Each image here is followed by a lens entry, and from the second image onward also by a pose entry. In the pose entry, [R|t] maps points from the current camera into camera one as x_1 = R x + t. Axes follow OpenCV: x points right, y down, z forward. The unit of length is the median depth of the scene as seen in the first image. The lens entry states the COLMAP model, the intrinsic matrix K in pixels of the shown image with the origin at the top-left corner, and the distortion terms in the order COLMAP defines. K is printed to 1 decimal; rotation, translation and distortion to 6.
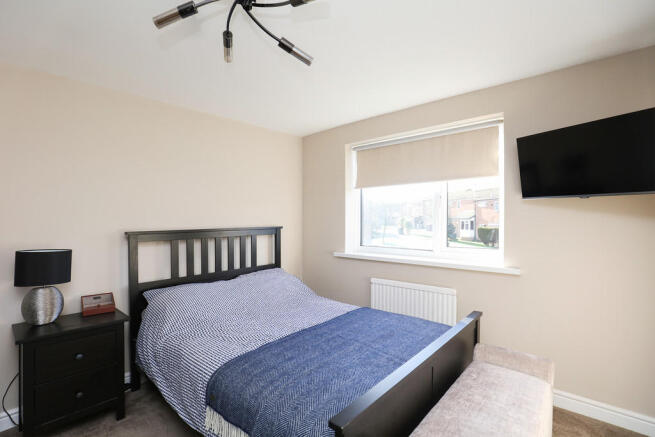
lens RADIAL K [[305.8, 0, 325.3], [0, 305.8, 217.6], [0, 0, 1]] dist [0.000159, 0.000207]
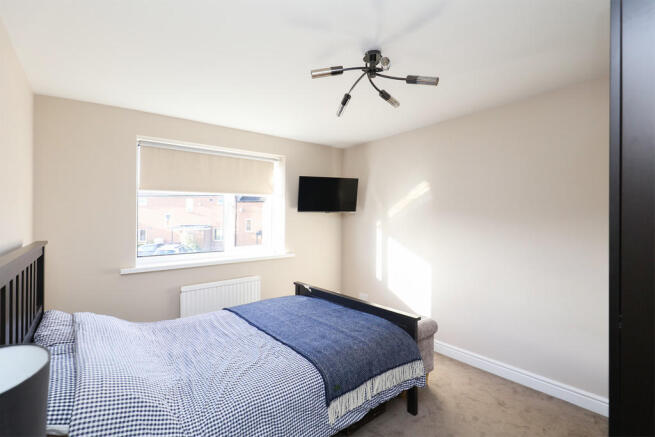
lens RADIAL K [[305.8, 0, 324.7], [0, 305.8, 217.4], [0, 0, 1]] dist [0.000159, 0.000207]
pose [[0.171612, 0.000110, 0.985165, -0.738464], [-0.000784, 1.000000, 0.000025, -0.021637], [-0.985164, -0.000777, 0.171612, 0.403716]]
